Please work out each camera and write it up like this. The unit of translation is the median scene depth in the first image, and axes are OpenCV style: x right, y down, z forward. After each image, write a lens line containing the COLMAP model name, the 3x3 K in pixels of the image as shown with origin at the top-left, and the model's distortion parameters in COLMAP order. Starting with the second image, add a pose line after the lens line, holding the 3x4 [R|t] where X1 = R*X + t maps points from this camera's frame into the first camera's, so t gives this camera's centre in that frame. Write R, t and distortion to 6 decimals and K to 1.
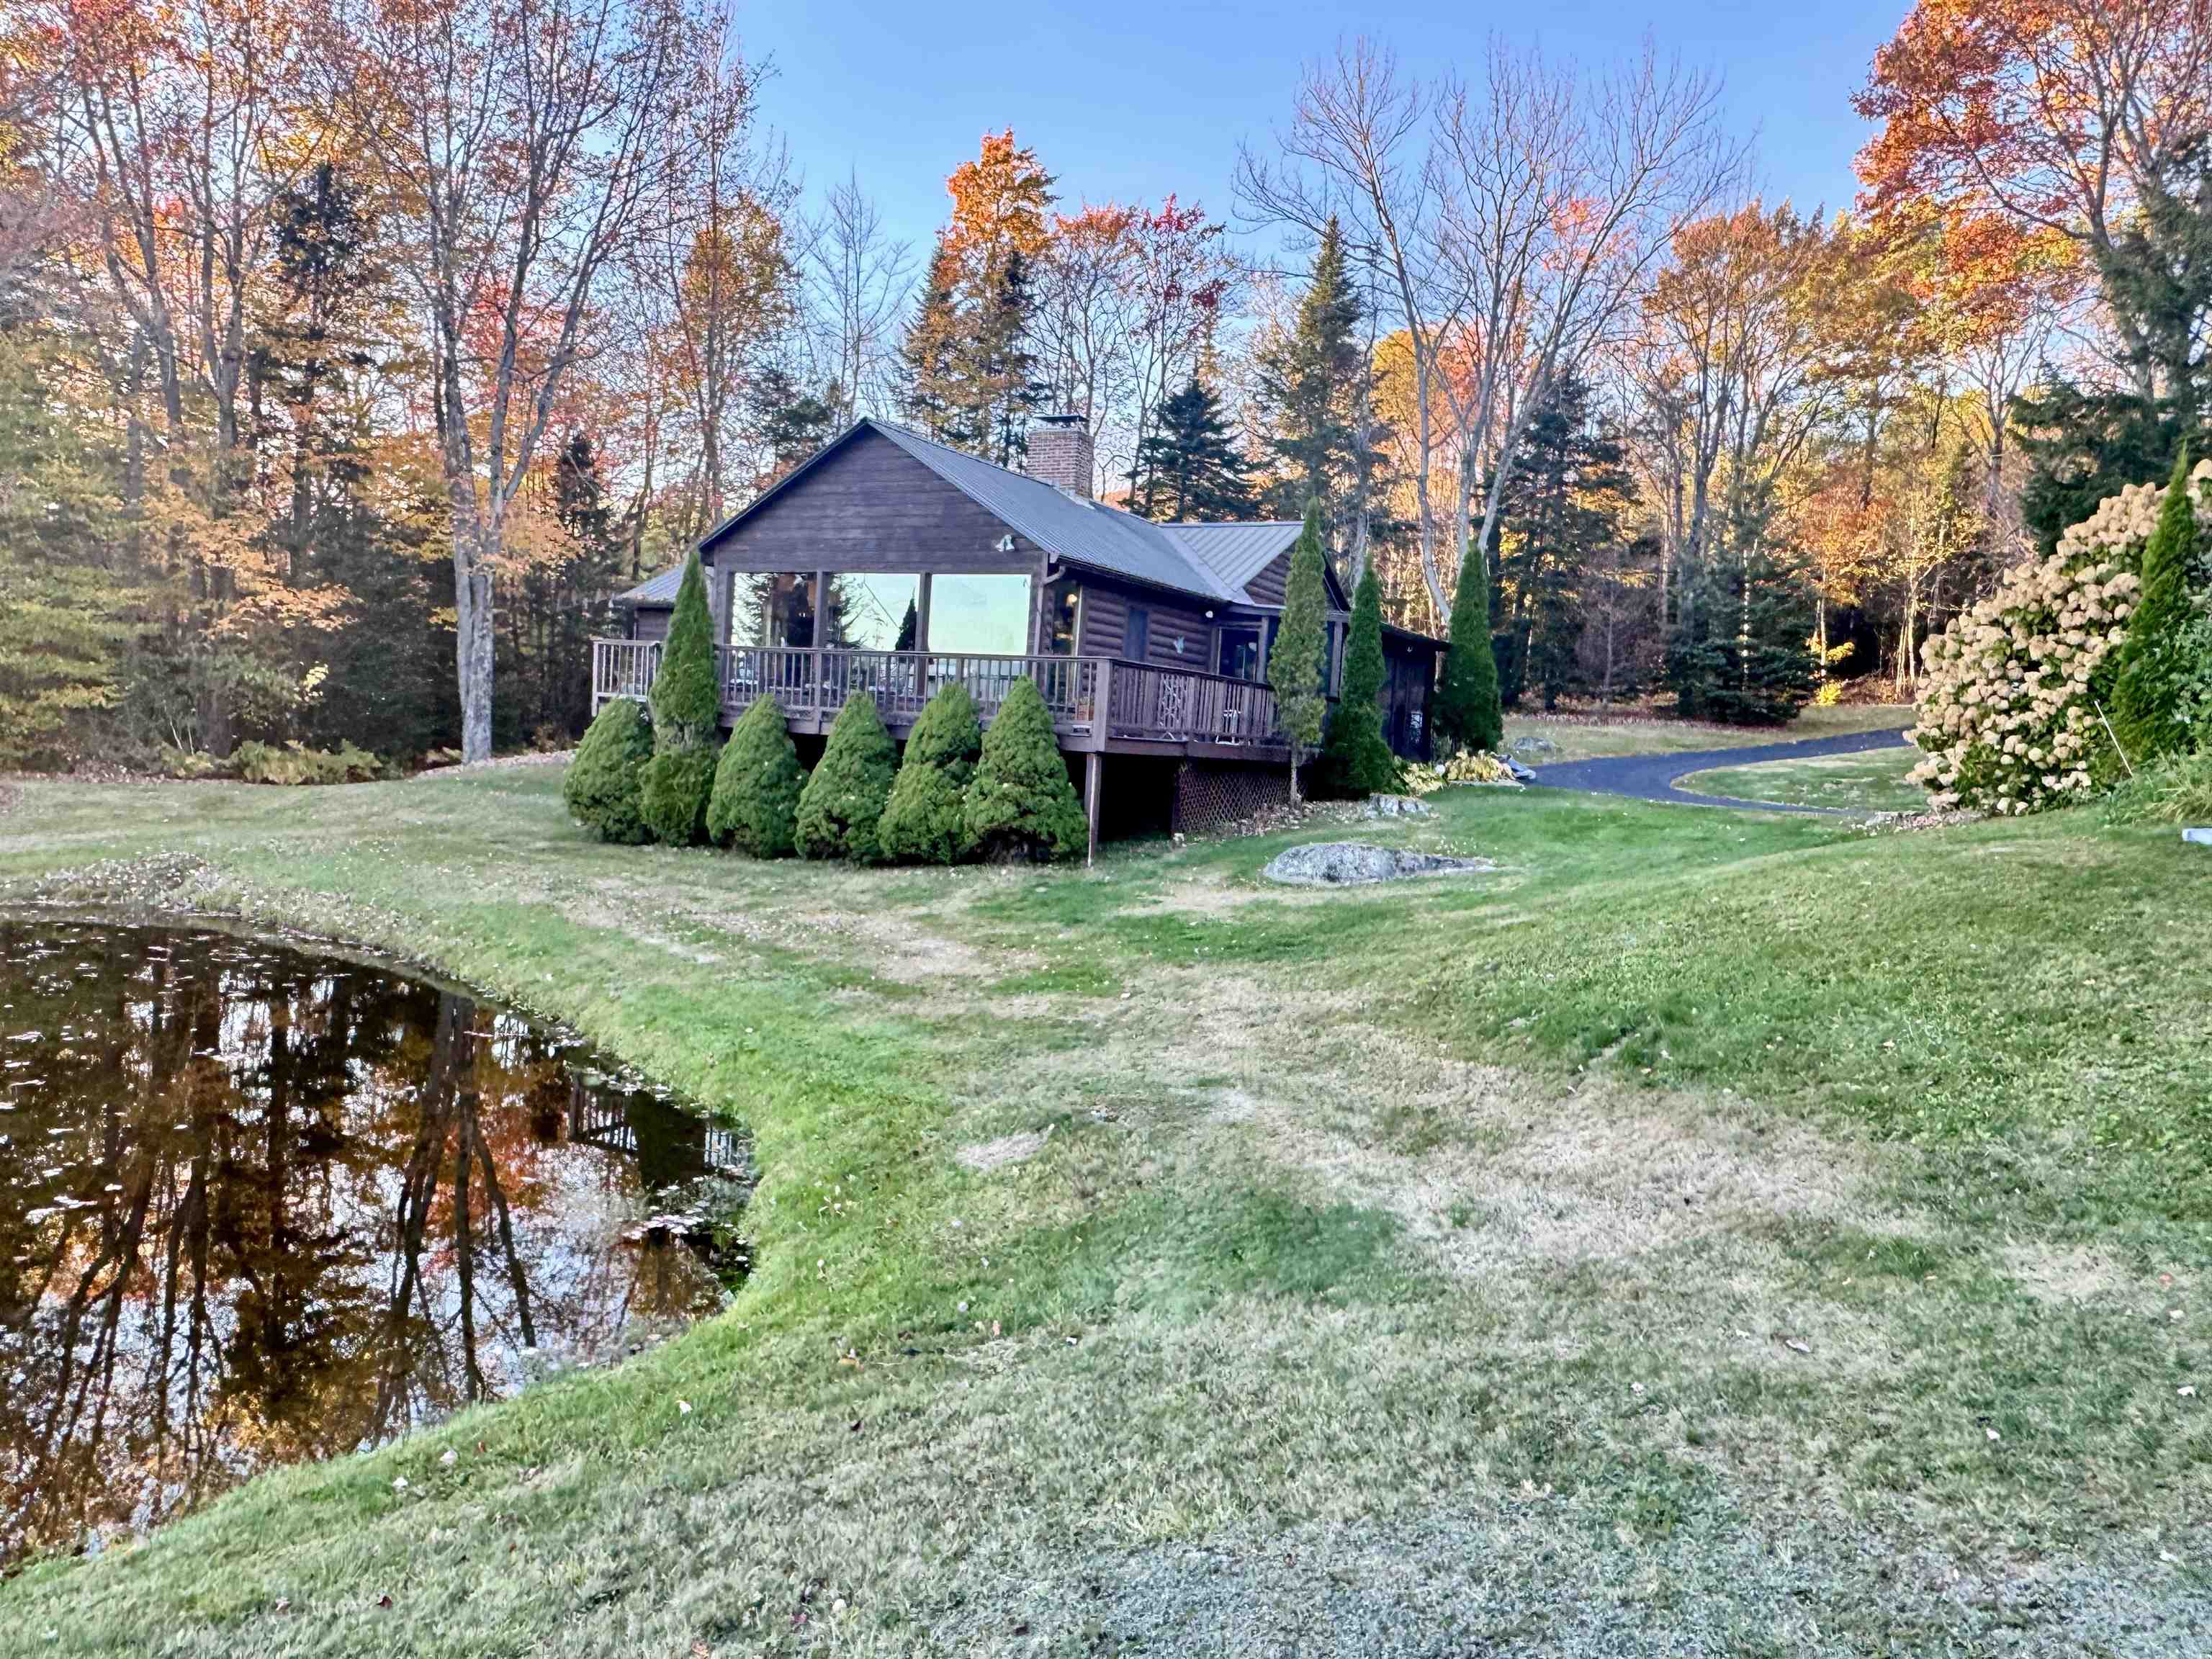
lens RADIAL K [[1502.6, 0, 1106.0], [0, 1502.6, 829.5], [0, 0, 1]] dist [0.001653, -0.000933]
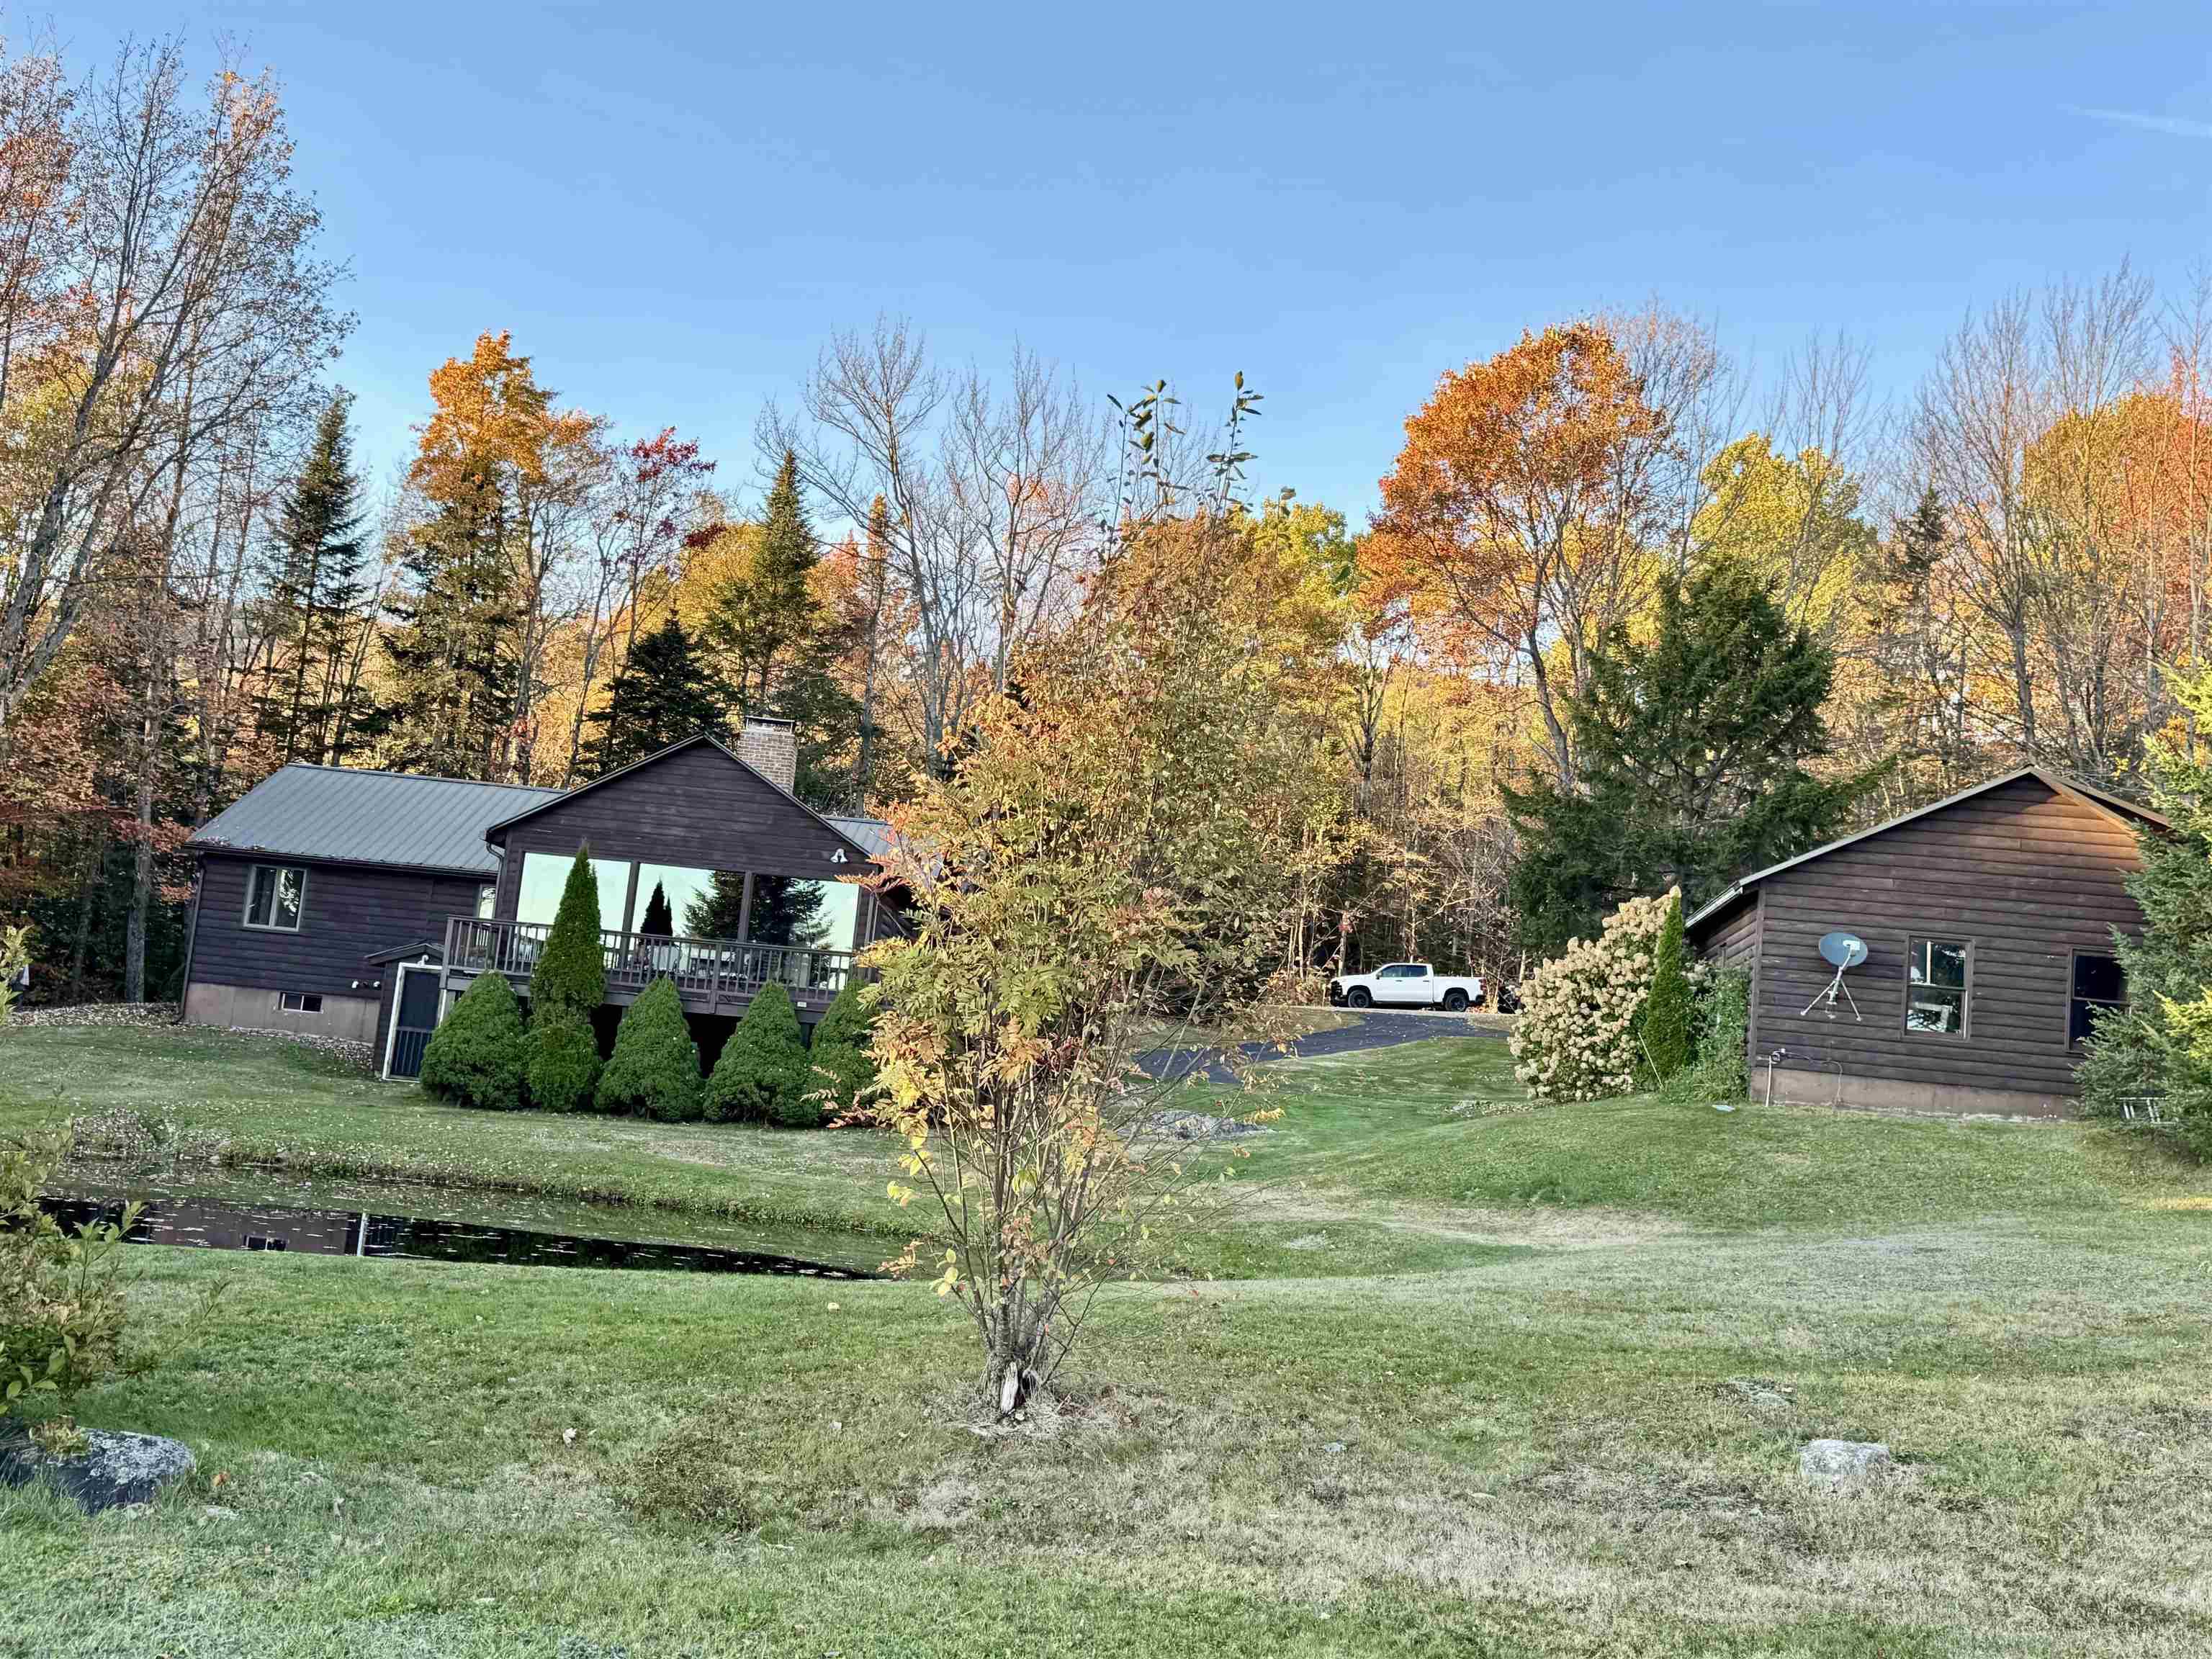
lens RADIAL K [[2197.9, 0, 1106.0], [0, 2197.9, 829.5], [0, 0, 1]] dist [0.108047, -0.007070]
pose [[0.890647, 0.076130, 0.448276, -0.923755], [-0.010748, 0.989133, -0.146630, 0.055546], [-0.454568, 0.125777, 0.881787, -0.870292]]
